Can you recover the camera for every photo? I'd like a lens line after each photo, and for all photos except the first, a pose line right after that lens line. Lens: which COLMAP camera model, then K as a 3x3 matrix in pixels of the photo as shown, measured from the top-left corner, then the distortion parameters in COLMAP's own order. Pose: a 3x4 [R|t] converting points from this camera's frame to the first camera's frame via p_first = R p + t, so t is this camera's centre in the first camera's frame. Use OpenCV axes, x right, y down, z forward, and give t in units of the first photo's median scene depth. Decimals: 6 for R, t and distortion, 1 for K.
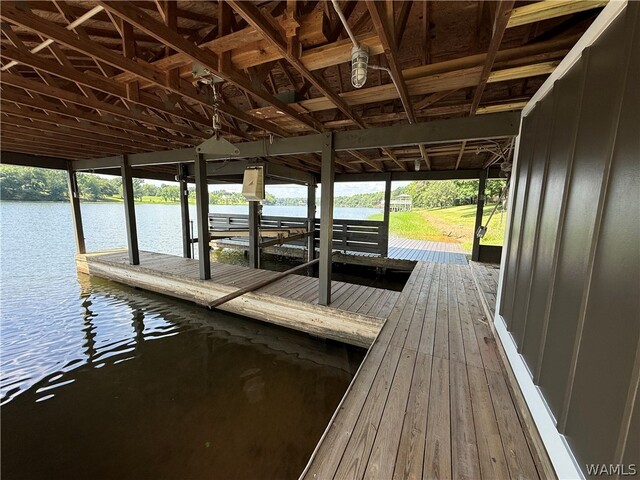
lens RADIAL K [[256.3, 0, 319.9], [0, 256.3, 240.4], [0, 0, 1]] dist [0.001002, -0.000889]
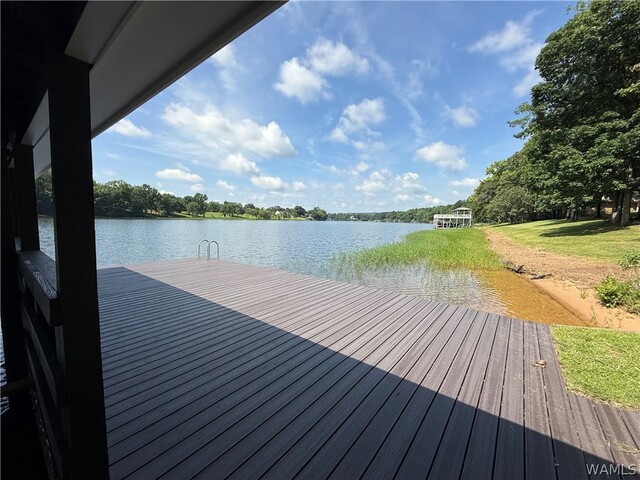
lens RADIAL K [[256.3, 0, 318.5], [0, 256.3, 240.1], [0, 0, 1]] dist [0.001002, -0.000889]
pose [[0.978229, 0.015103, -0.206978, 0.381704], [-0.027371, 0.998025, -0.056538, -0.089505], [0.205715, 0.060972, 0.976711, 0.713665]]
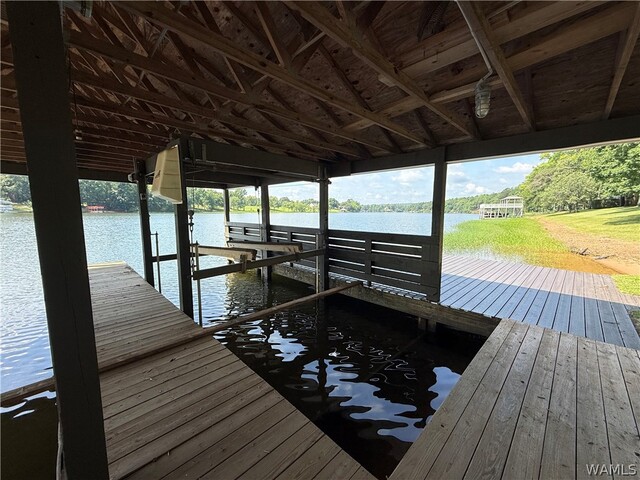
lens RADIAL K [[256.3, 0, 318.2], [0, 256.3, 240.6], [0, 0, 1]] dist [0.001002, -0.000889]
pose [[0.944364, 0.020135, -0.328286, 0.168522], [-0.028540, 0.999376, -0.020804, -0.039806], [0.327663, 0.029015, 0.944349, 0.336326]]
